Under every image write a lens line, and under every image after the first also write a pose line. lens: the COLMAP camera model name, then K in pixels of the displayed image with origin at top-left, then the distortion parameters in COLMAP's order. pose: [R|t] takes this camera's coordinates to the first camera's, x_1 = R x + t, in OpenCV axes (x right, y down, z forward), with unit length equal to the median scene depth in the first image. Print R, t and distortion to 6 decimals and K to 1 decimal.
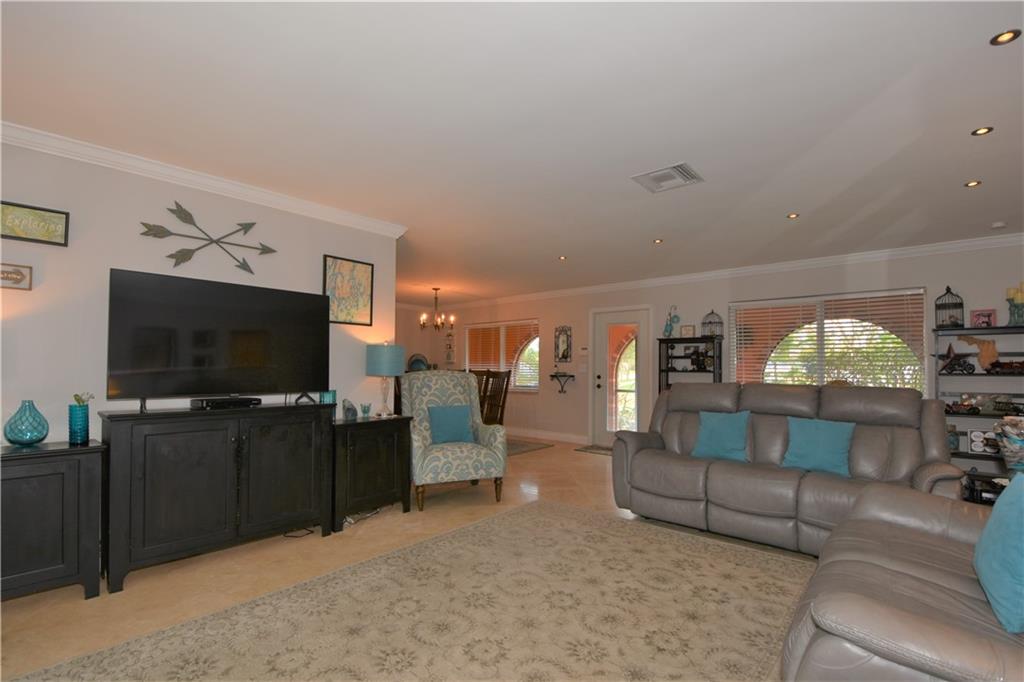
lens RADIAL K [[459.0, 0, 509.4], [0, 459.0, 355.0], [0, 0, 1]] dist [-0.000381, -0.000272]
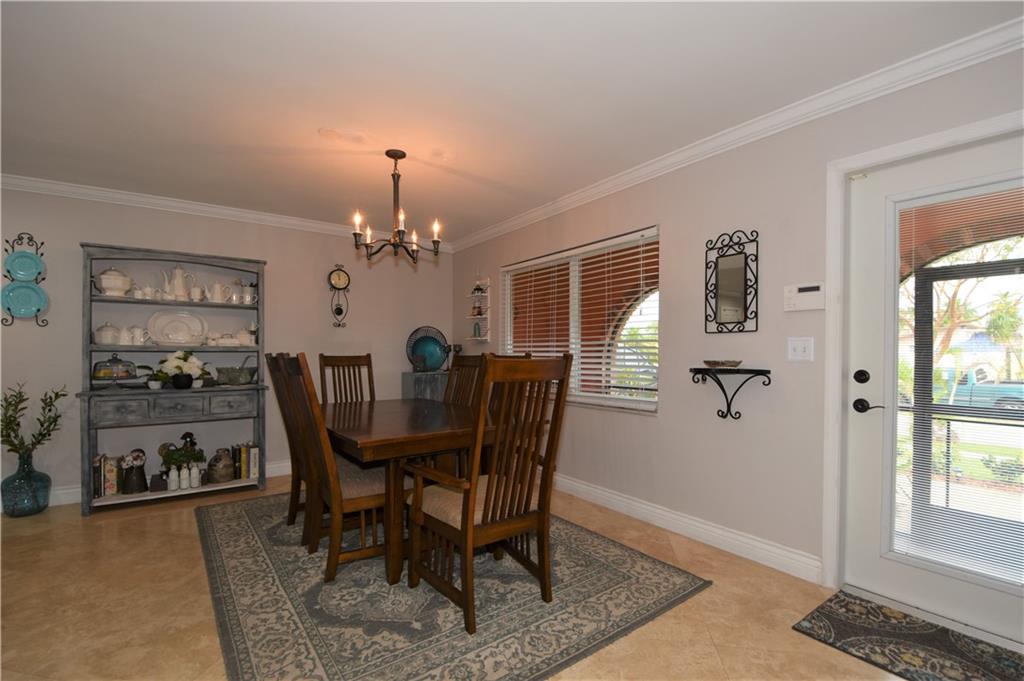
lens RADIAL K [[459.0, 0, 509.4], [0, 459.0, 354.5], [0, 0, 1]] dist [-0.000381, -0.000272]
pose [[0.974692, -0.001594, -0.223544, 0.027840], [0.007147, 0.999686, 0.024033, 0.022693], [0.223436, -0.025023, 0.974397, 0.610580]]
